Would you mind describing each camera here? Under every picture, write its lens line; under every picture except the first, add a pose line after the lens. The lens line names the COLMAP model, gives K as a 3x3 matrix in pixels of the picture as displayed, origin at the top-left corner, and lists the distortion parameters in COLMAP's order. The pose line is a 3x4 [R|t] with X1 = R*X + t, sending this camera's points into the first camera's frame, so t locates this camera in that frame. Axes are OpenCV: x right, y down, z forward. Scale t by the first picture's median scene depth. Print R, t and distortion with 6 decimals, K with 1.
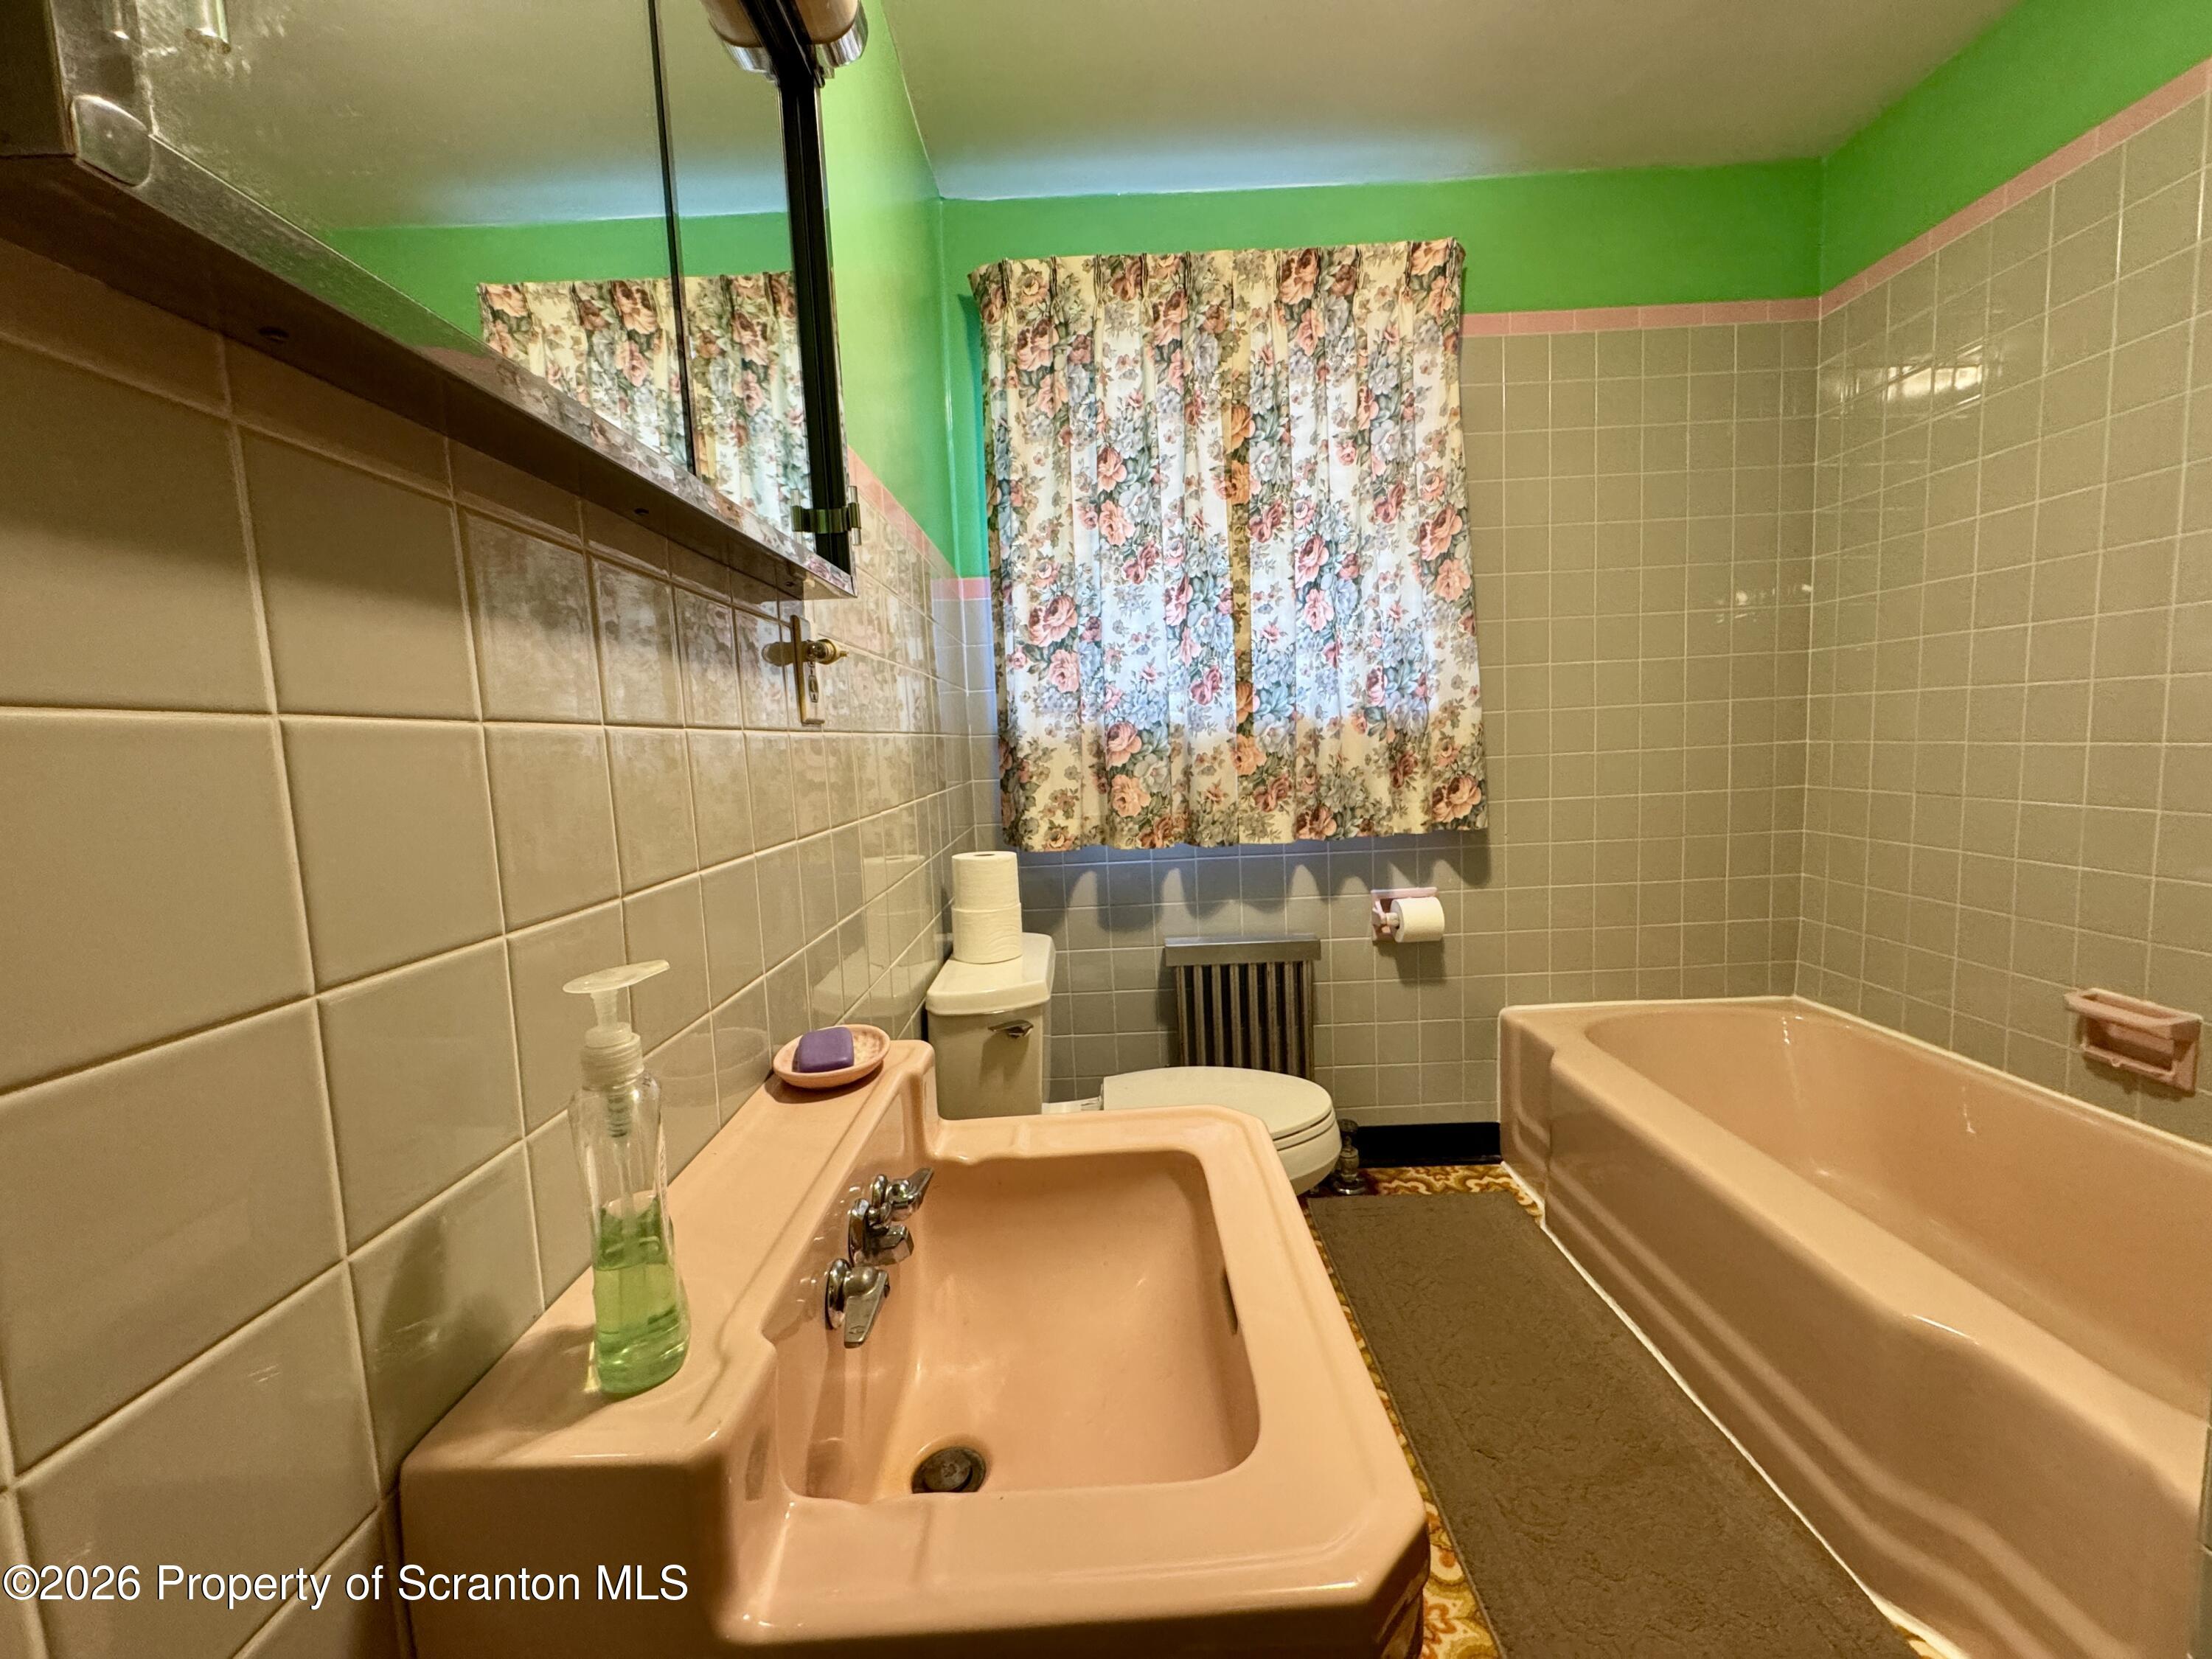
lens RADIAL K [[881.4, 0, 1107.9], [0, 881.4, 826.3], [0, 0, 1]] dist [0.000401, -0.000560]
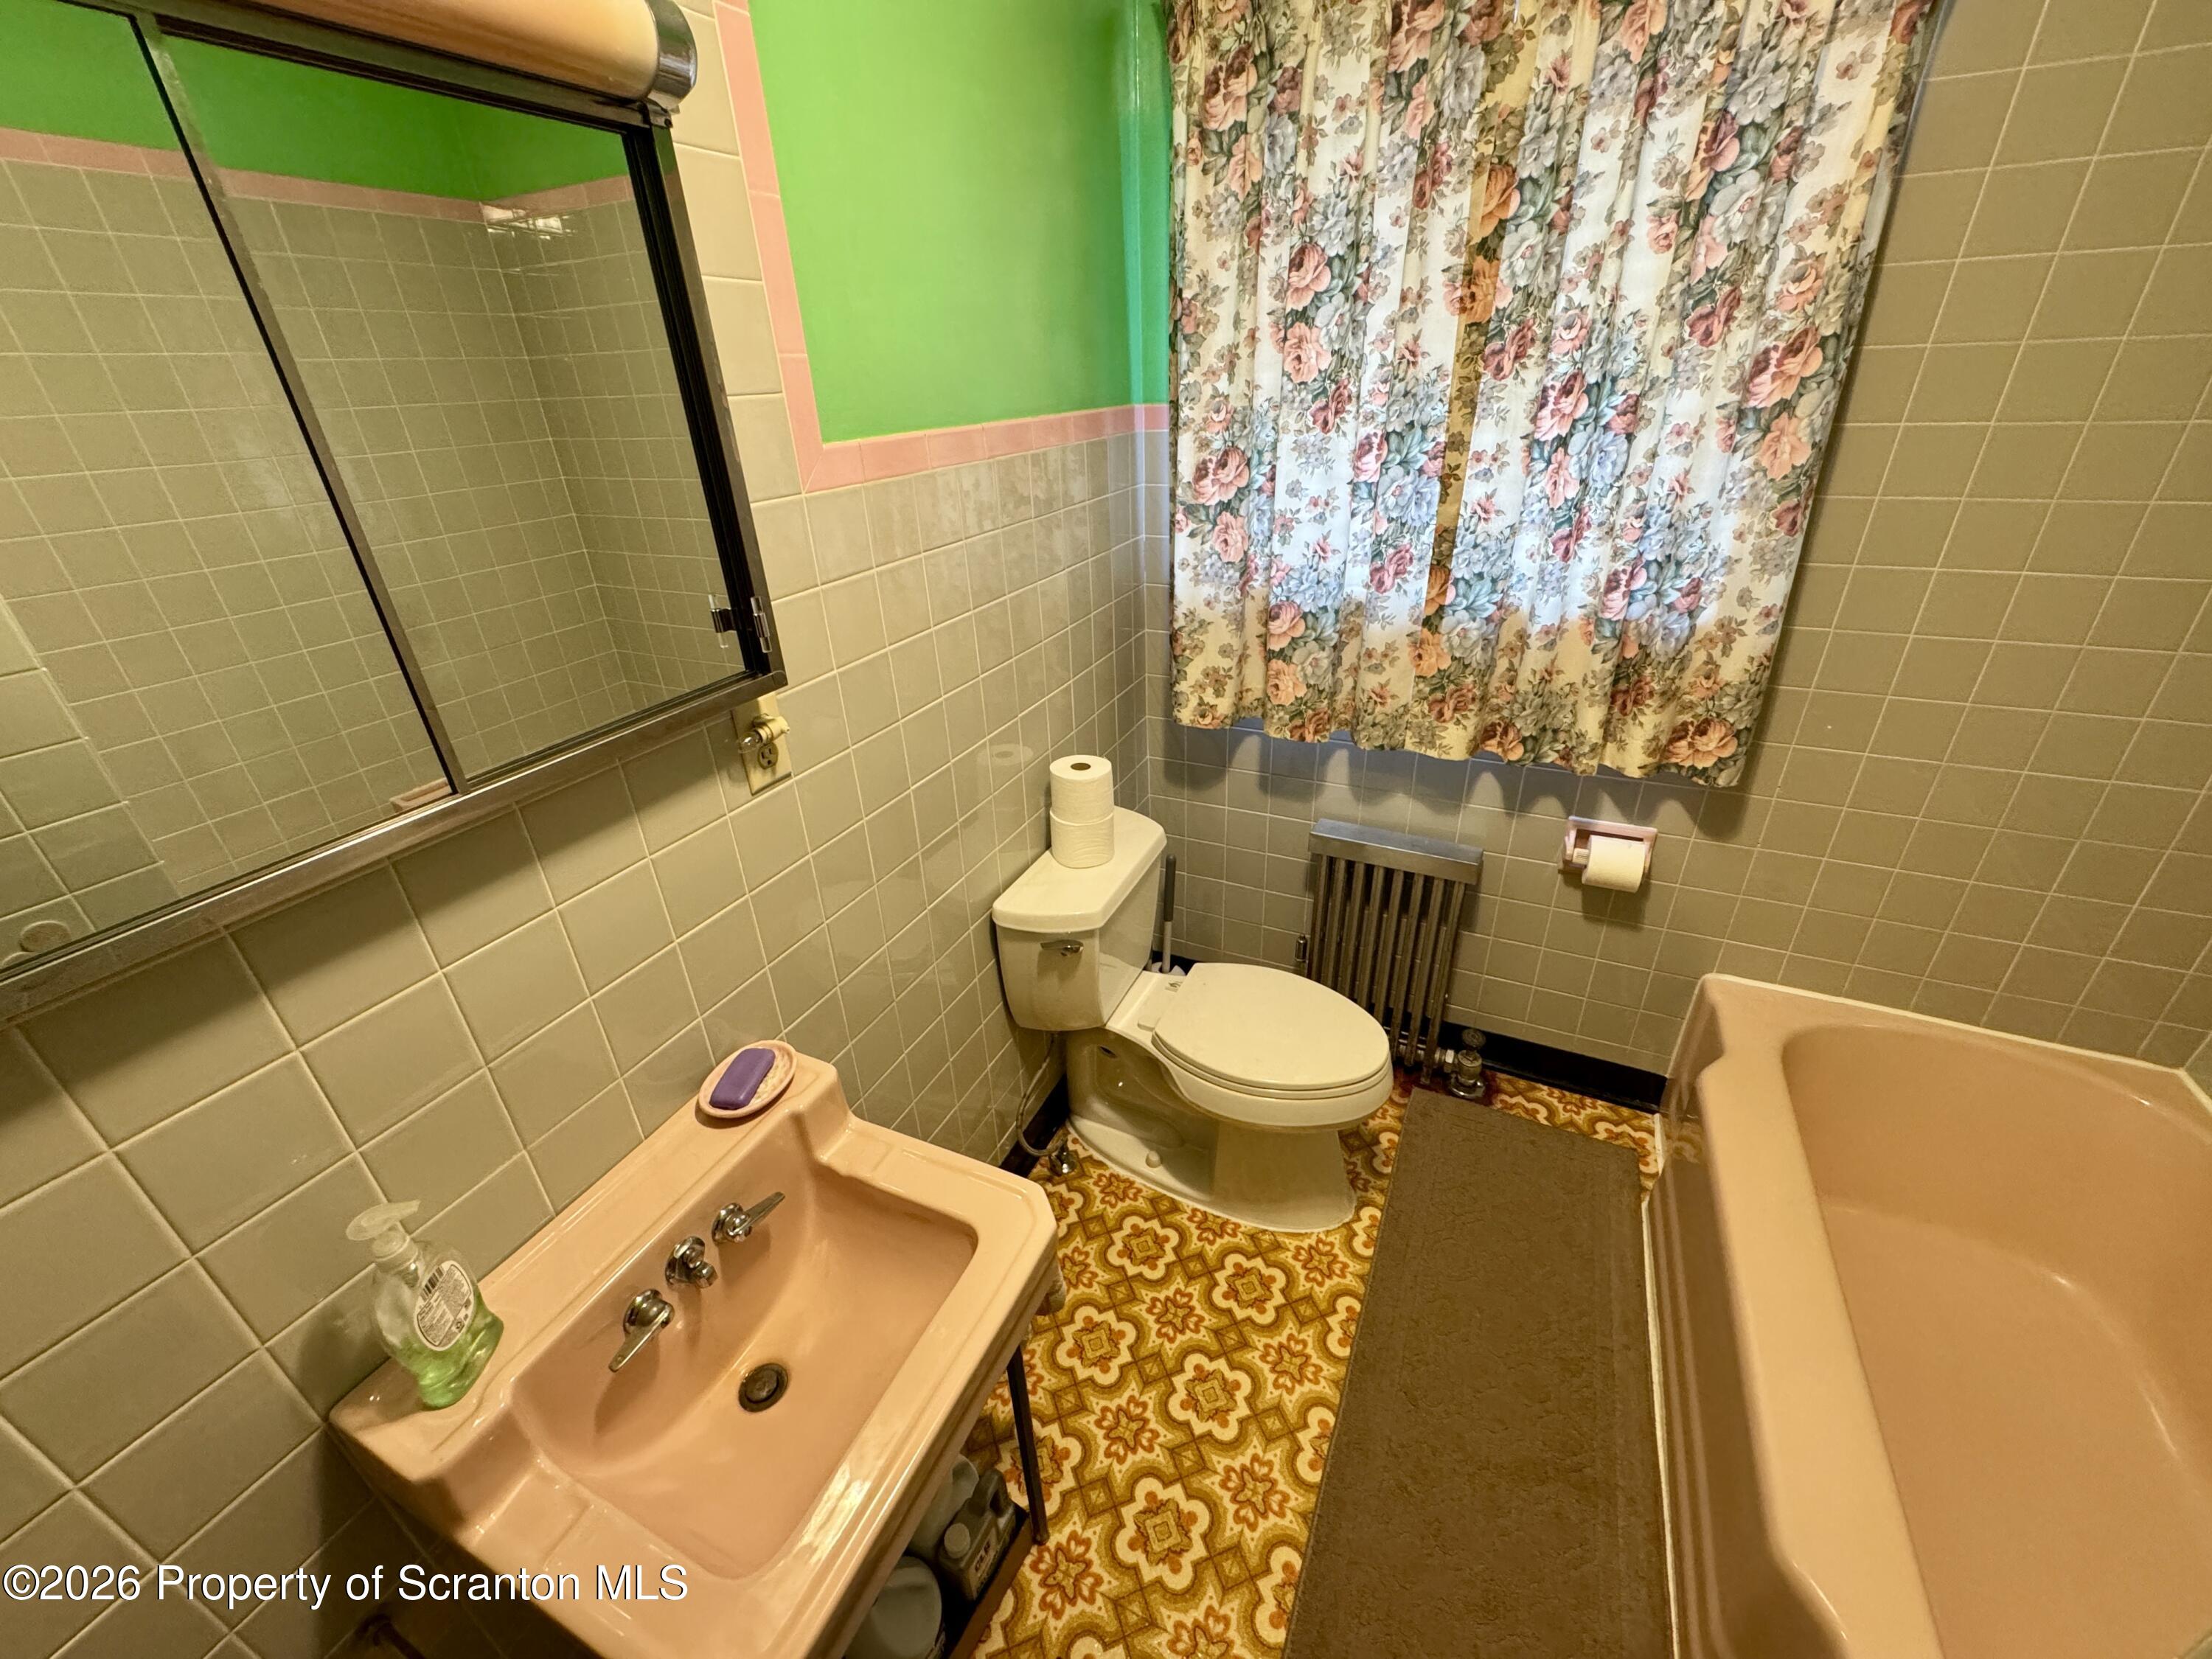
lens RADIAL K [[881.4, 0, 1107.9], [0, 881.4, 826.9], [0, 0, 1]] dist [0.000401, -0.000560]
pose [[0.902728, 0.210919, -0.374960, 0.236168], [-0.048079, 0.915573, 0.399267, -0.257188], [0.427516, -0.342402, 0.836654, 0.100392]]
